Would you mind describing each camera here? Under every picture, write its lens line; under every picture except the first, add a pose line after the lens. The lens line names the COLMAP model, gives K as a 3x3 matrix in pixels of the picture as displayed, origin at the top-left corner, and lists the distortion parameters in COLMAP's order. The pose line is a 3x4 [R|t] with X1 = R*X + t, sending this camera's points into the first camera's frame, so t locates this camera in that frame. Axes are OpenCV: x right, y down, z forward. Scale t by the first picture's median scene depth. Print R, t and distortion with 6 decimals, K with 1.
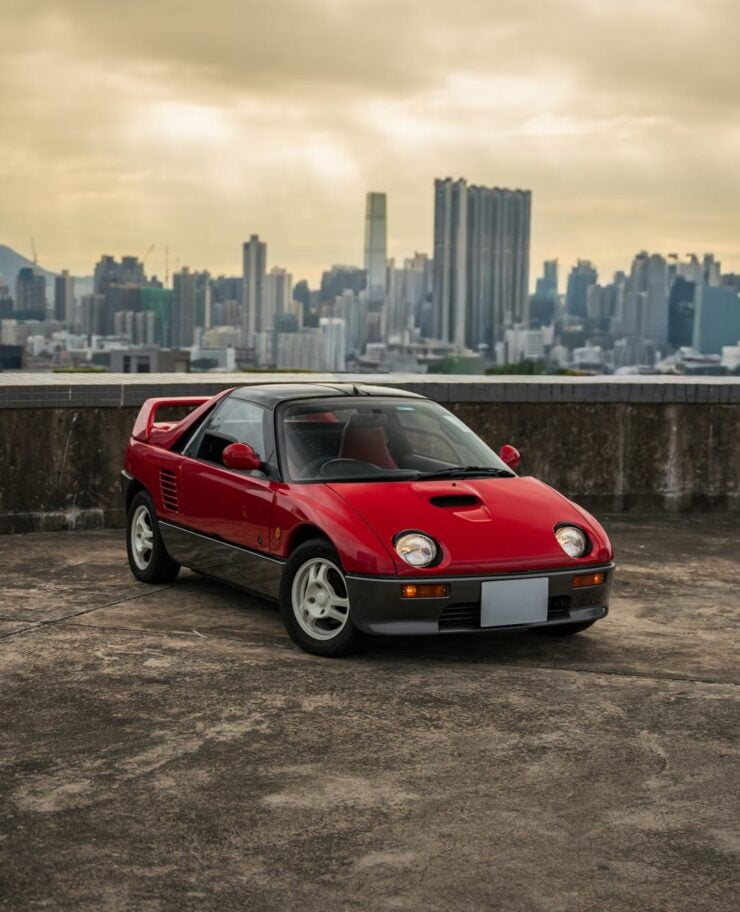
lens RADIAL K [[1714.2, 0, 371.1], [0, 1714.2, 457.0], [0, 0, 1]] dist [0.006435, 0.000000]
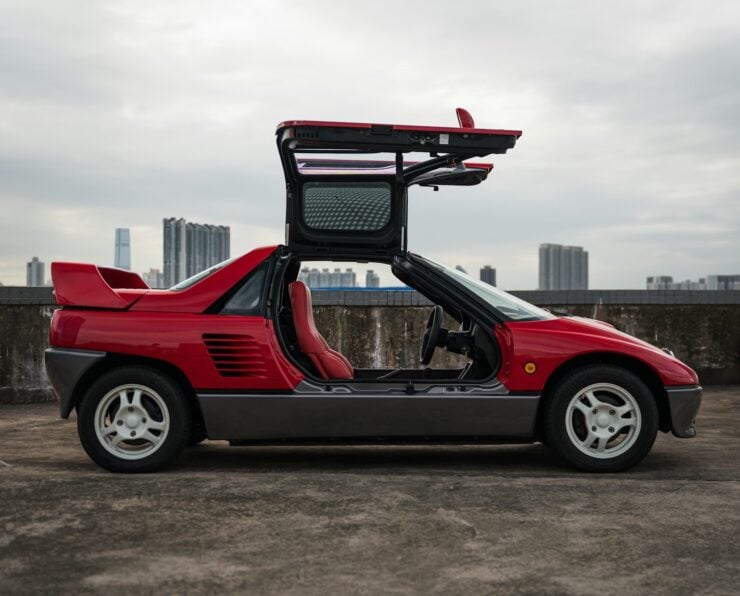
lens RADIAL K [[1169.0, 0, 367.8], [0, 1169.0, 296.6], [0, 0, 1]] dist [0.010880, 0.000000]
pose [[0.978146, -0.012615, 0.207538, -0.035593], [0.032139, 0.995334, -0.090974, 0.091640], [-0.205422, 0.095656, 0.973988, 0.279584]]
